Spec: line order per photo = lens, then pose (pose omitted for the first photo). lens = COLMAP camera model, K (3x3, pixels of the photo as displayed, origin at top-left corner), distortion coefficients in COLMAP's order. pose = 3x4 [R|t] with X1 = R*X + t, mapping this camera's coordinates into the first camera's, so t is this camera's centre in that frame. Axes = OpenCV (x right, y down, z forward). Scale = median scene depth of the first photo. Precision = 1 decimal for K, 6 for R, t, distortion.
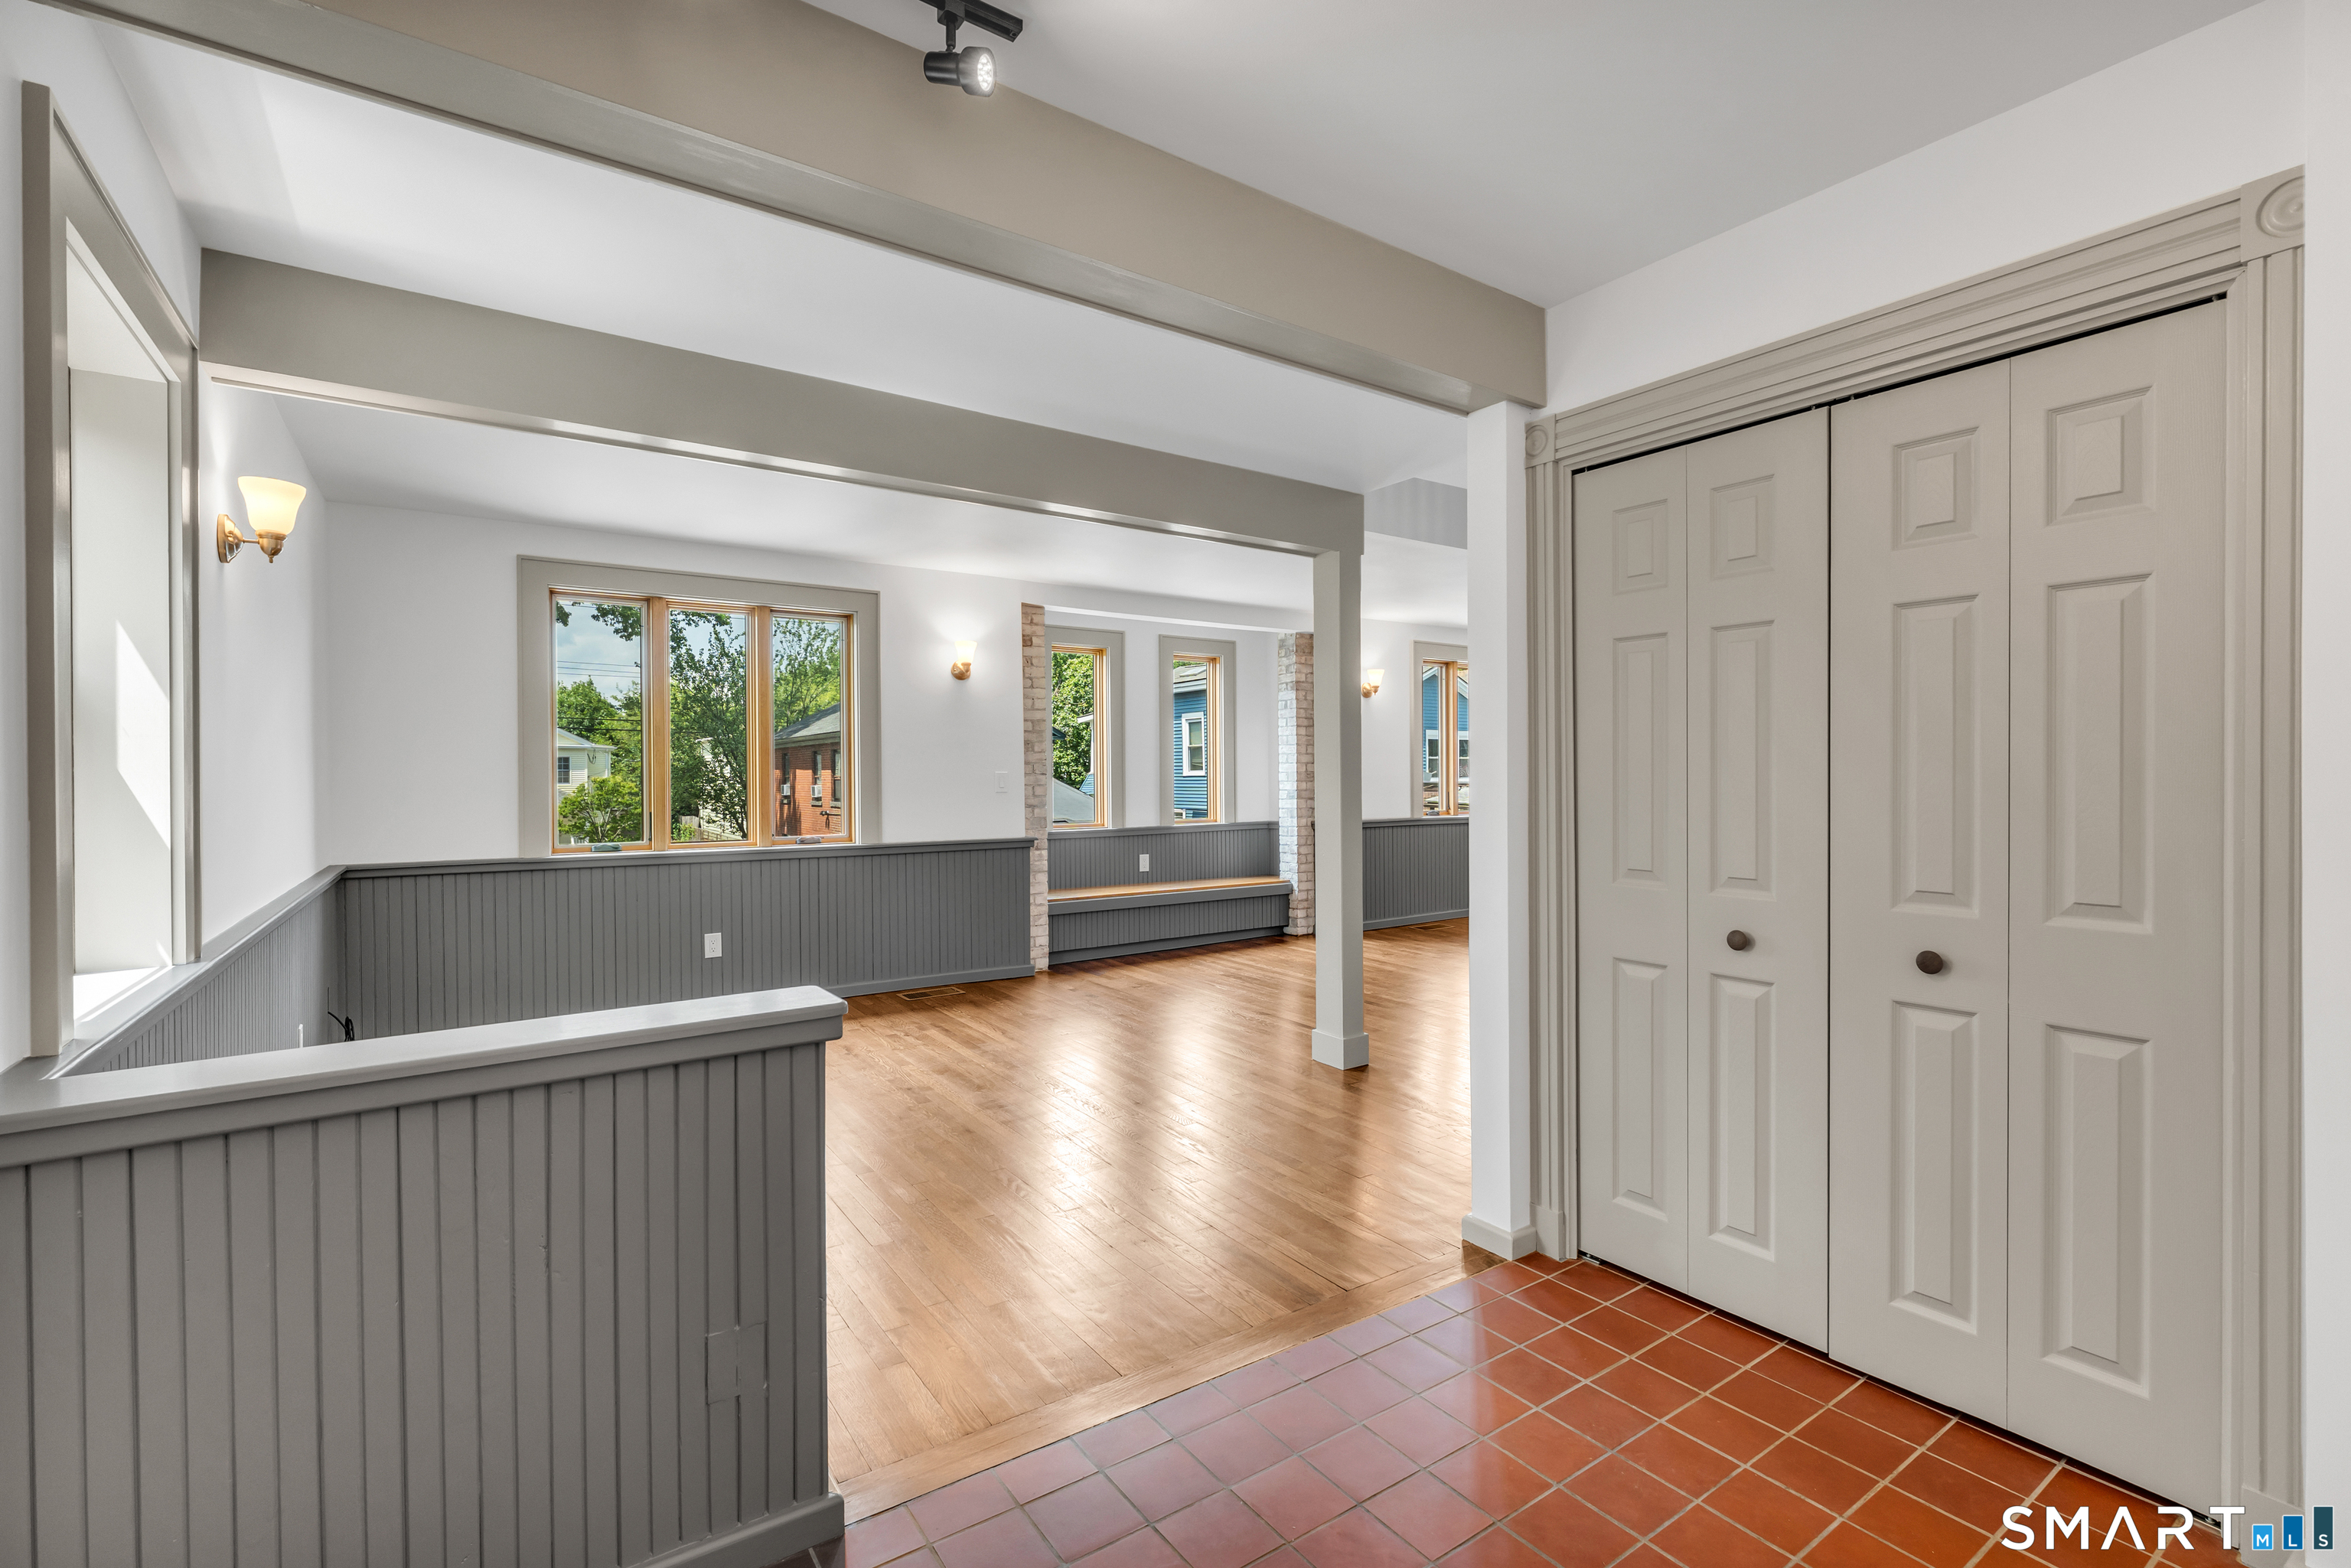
lens RADIAL K [[1037.6, 0, 1165.2], [0, 1037.6, 782.9], [0, 0, 1]] dist [-0.000903, -0.000243]
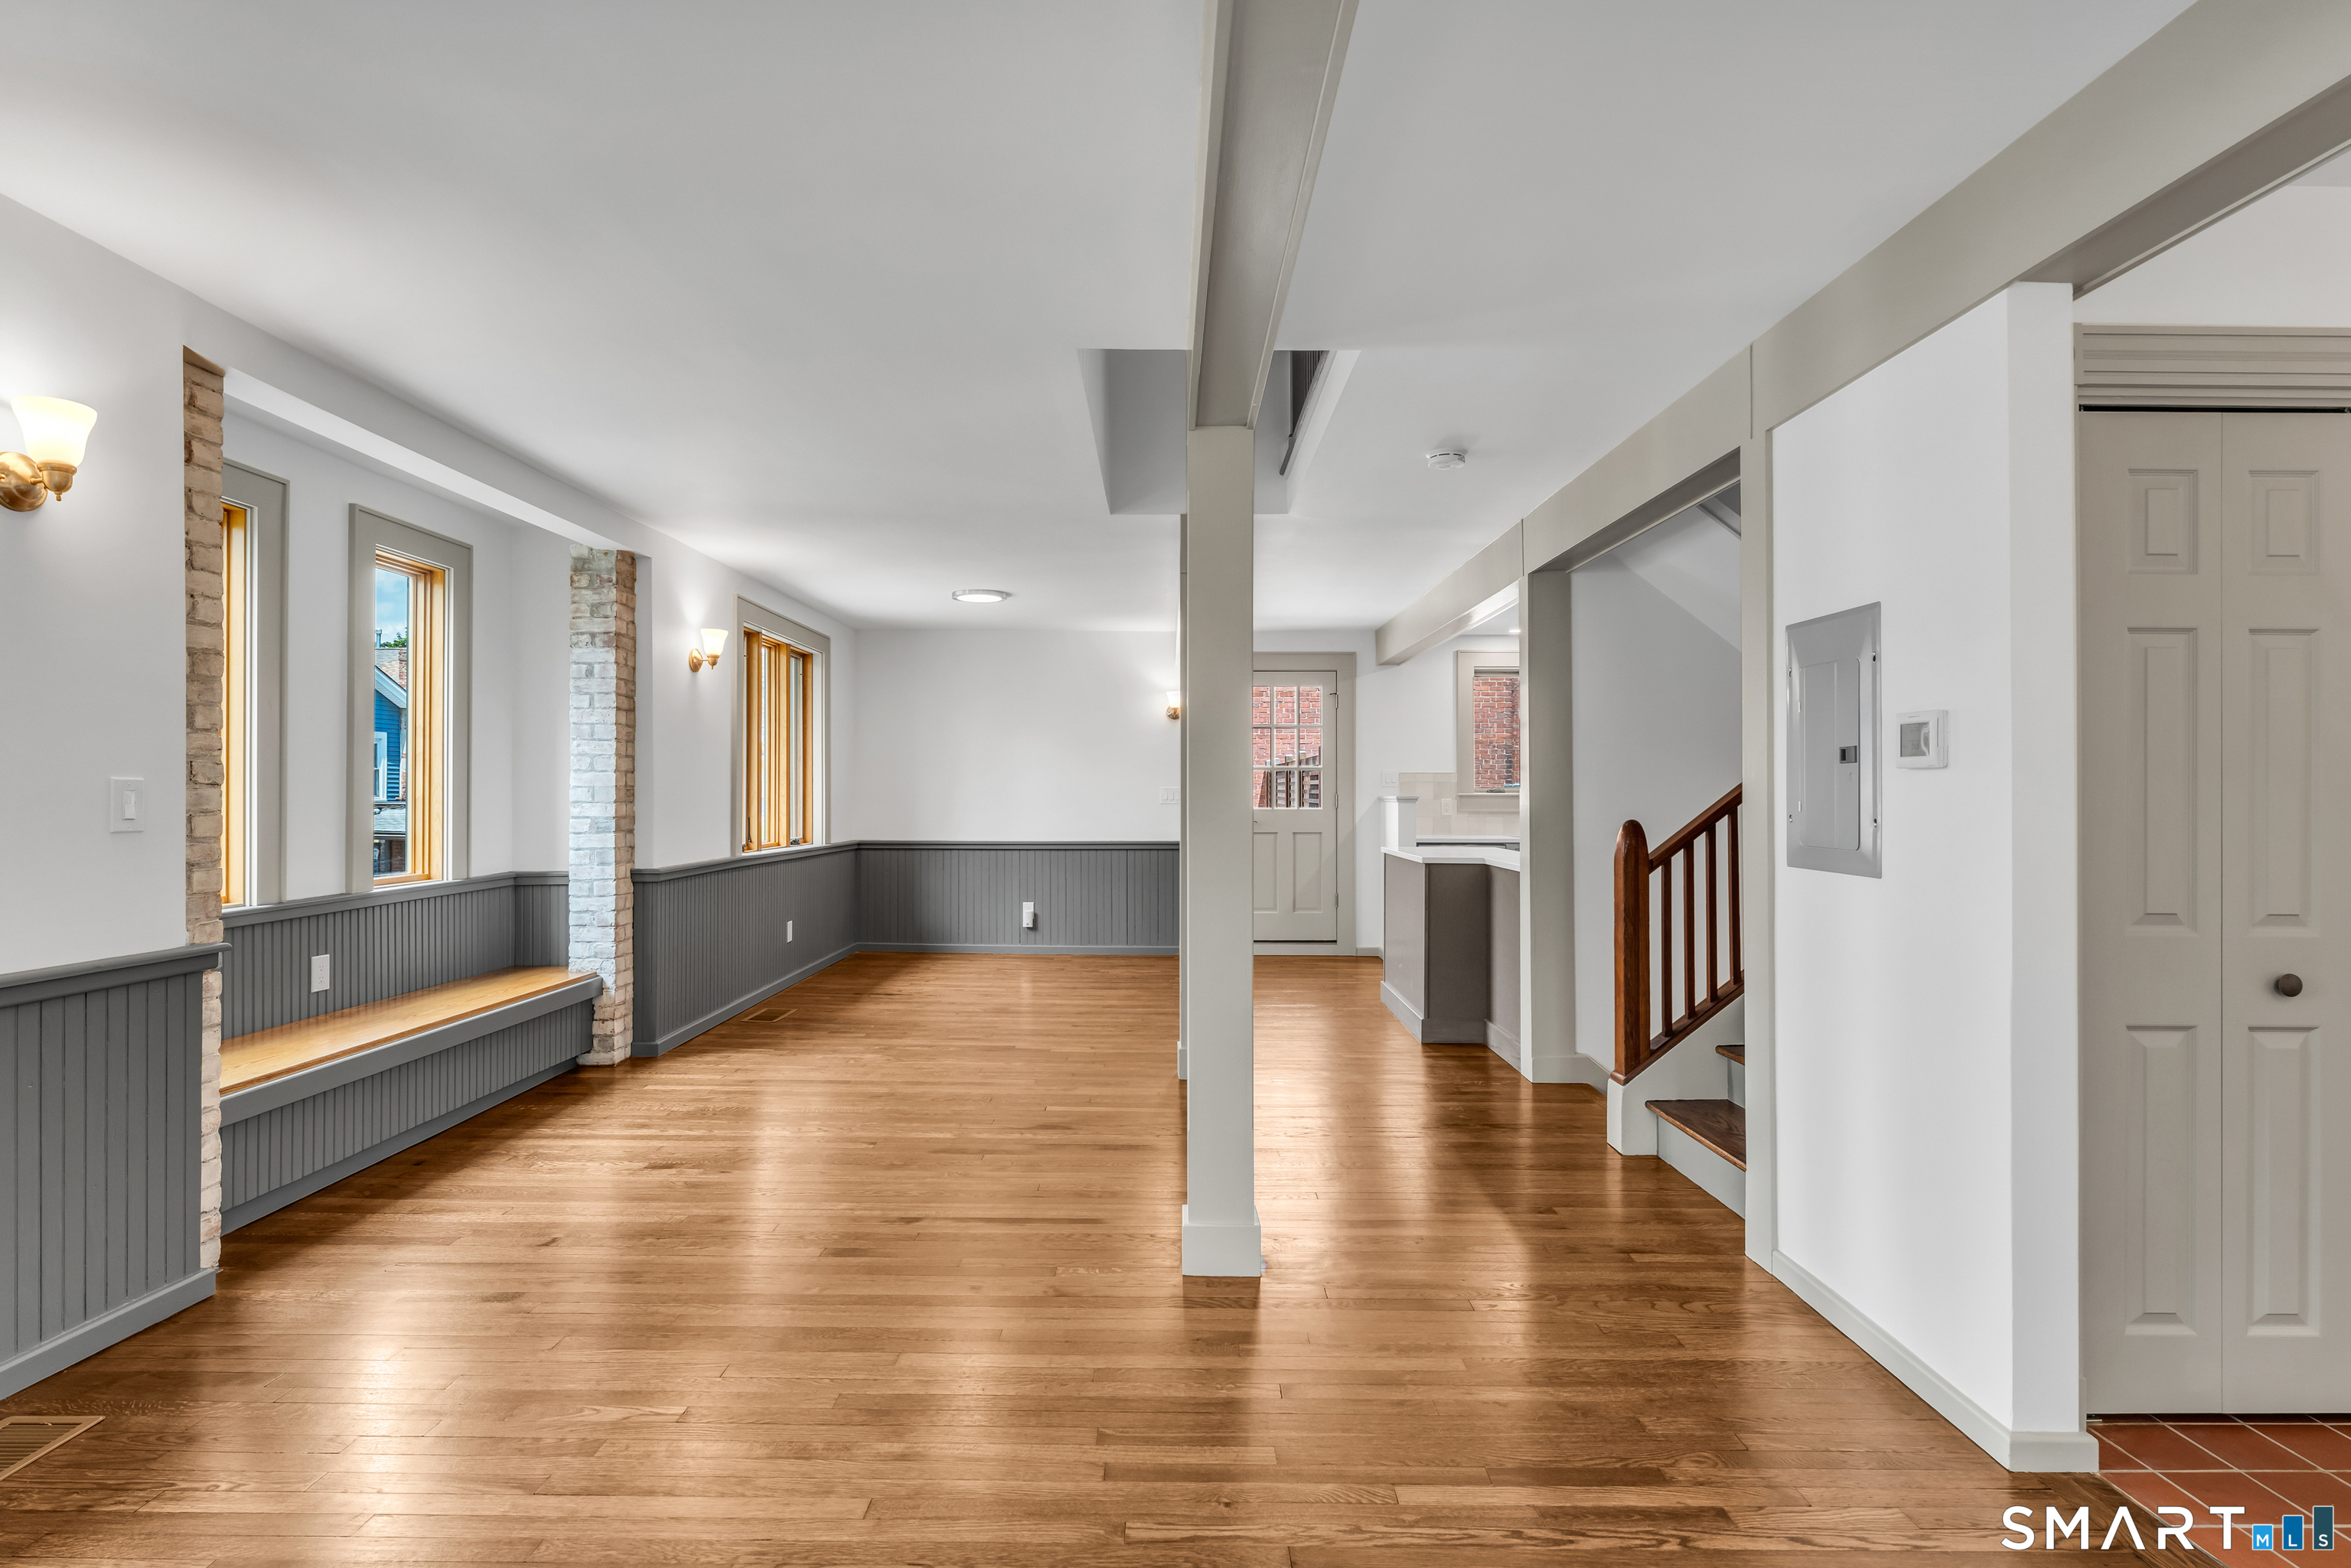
lens RADIAL K [[1163.0, 0, 1173.9], [0, 1163.0, 788.8], [0, 0, 1]] dist [-0.000824, 0.001541]
pose [[0.563134, 0.010208, 0.826303, -0.238634], [0.000112, 0.999923, -0.012429, -0.001121], [-0.826366, 0.007092, 0.563089, 0.364614]]
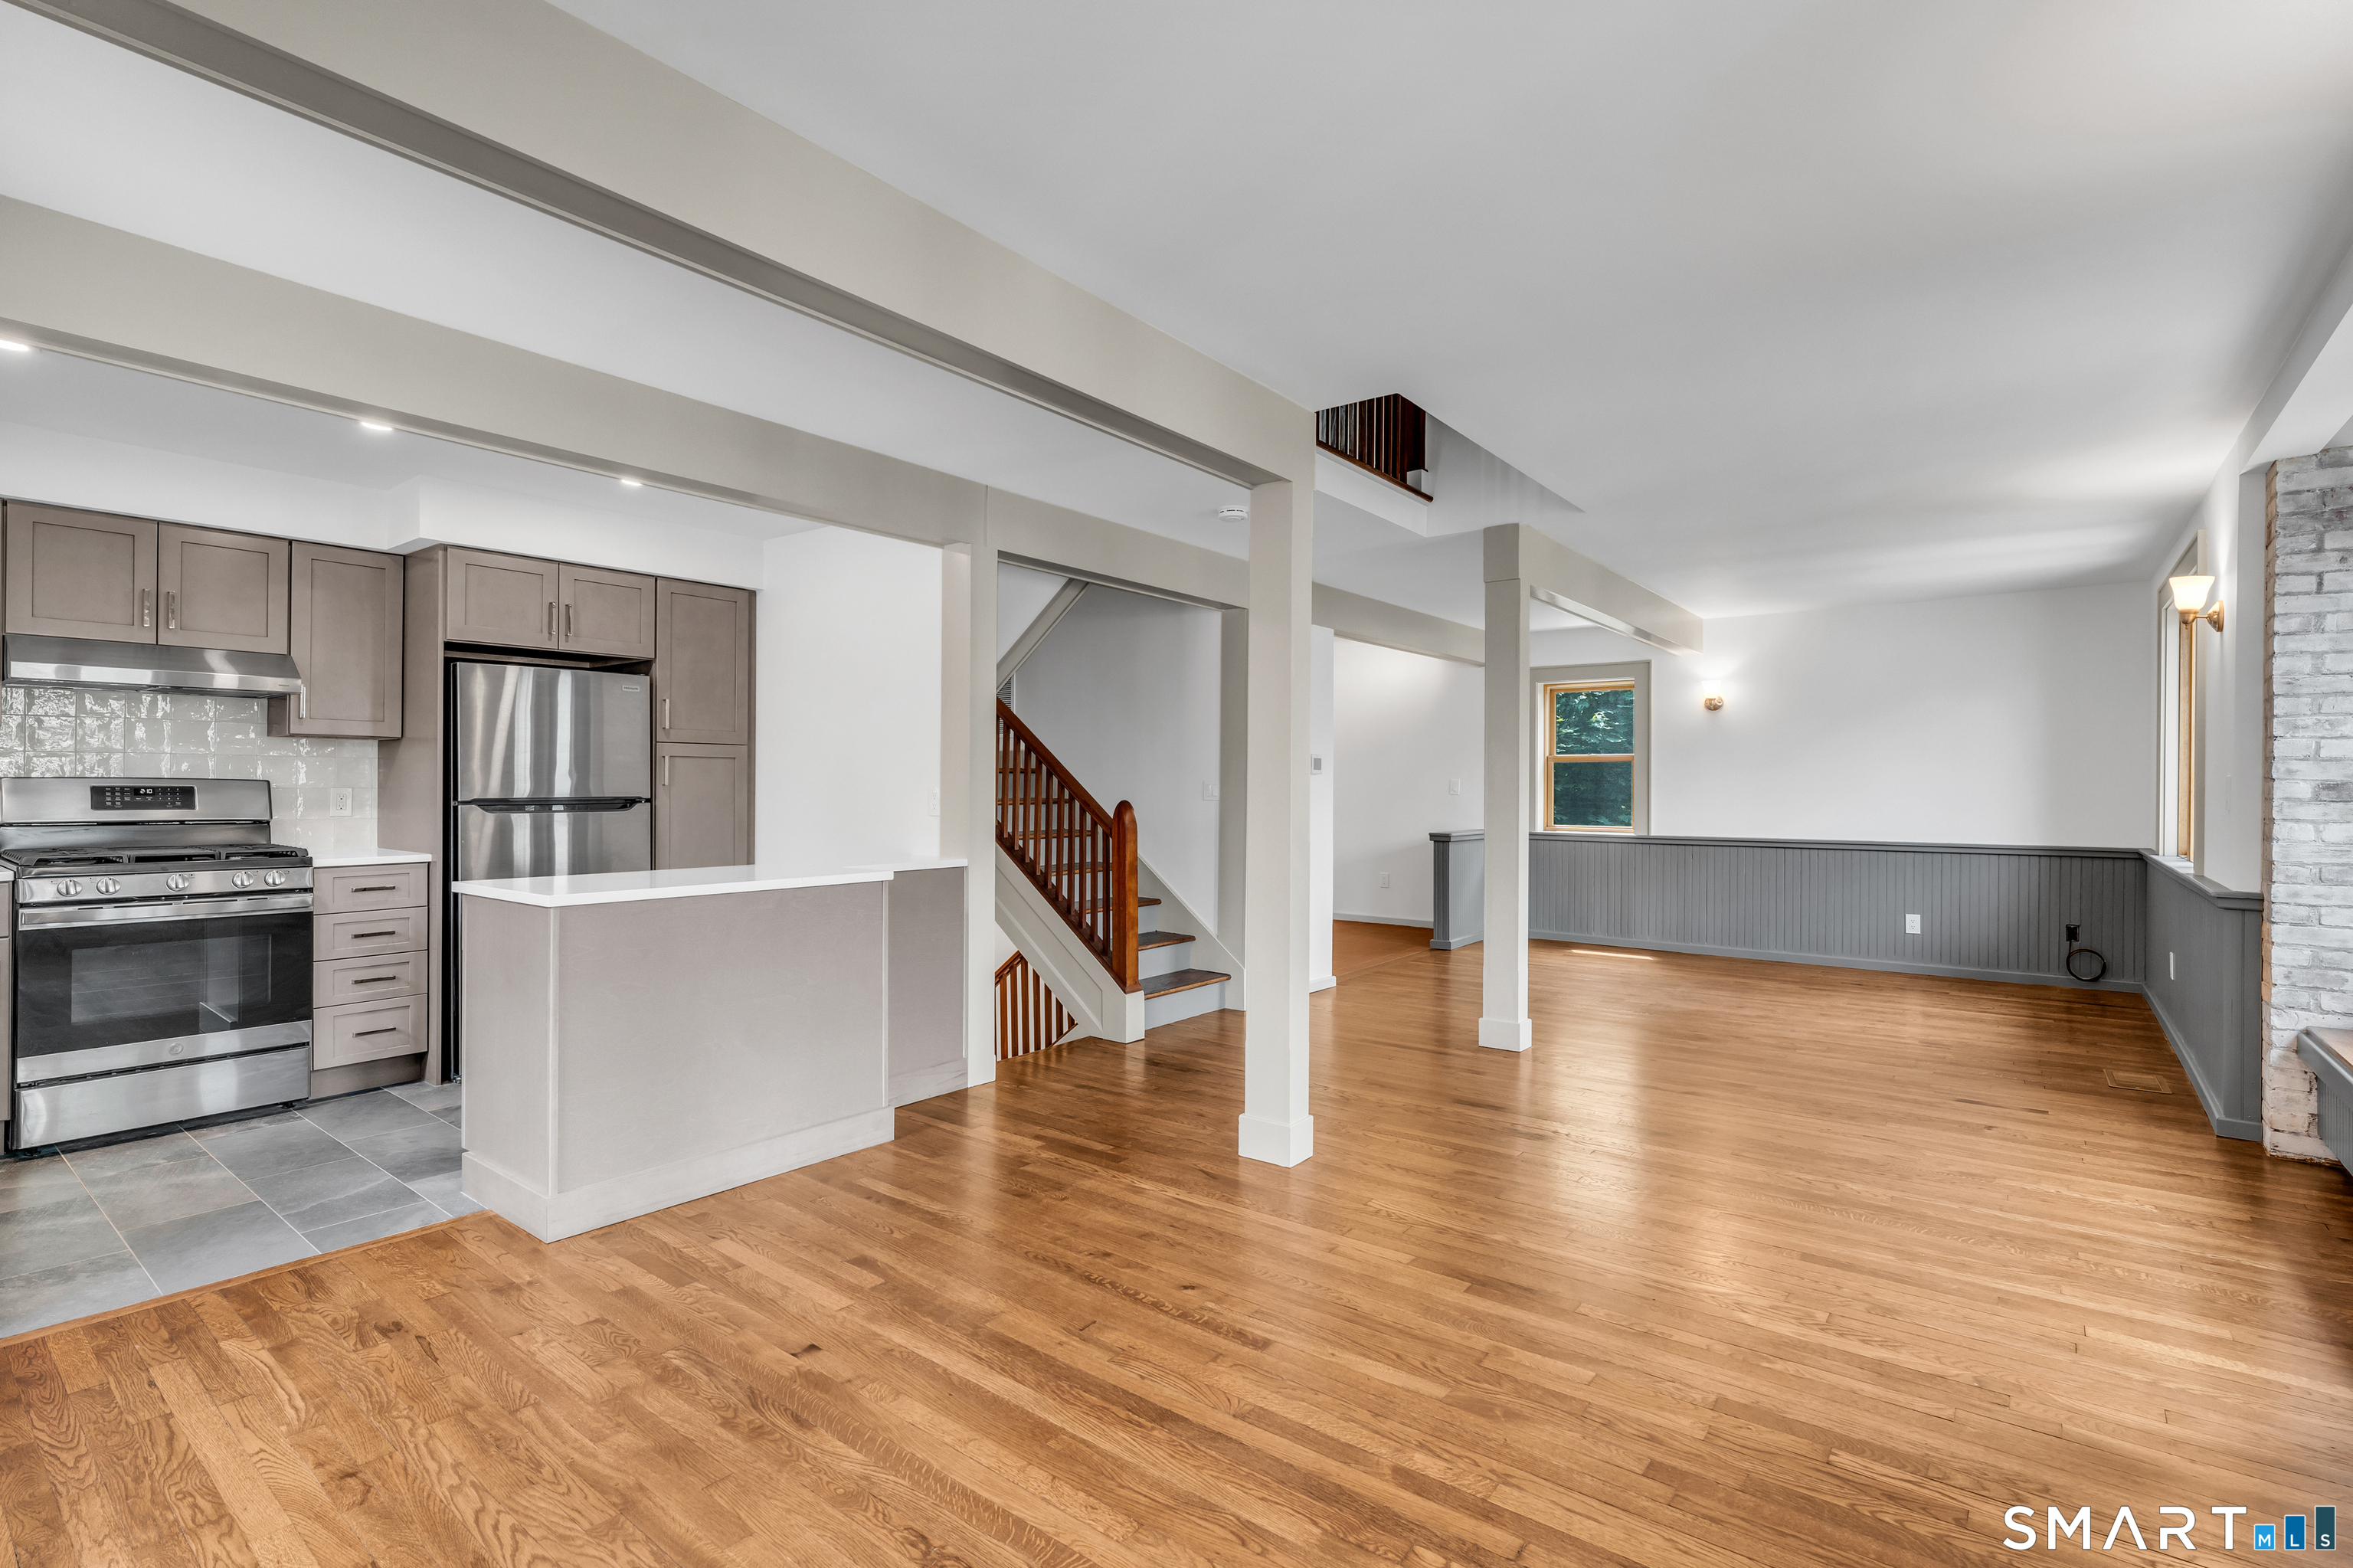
lens RADIAL K [[1080.8, 0, 1156.0], [0, 1080.8, 792.0], [0, 0, 1]] dist [0.003461, -0.000480]
pose [[-0.957071, 0.001117, -0.289851, 0.489690], [-0.003504, 0.999875, 0.015423, -0.007976], [0.289832, 0.015777, -0.956948, 1.141984]]
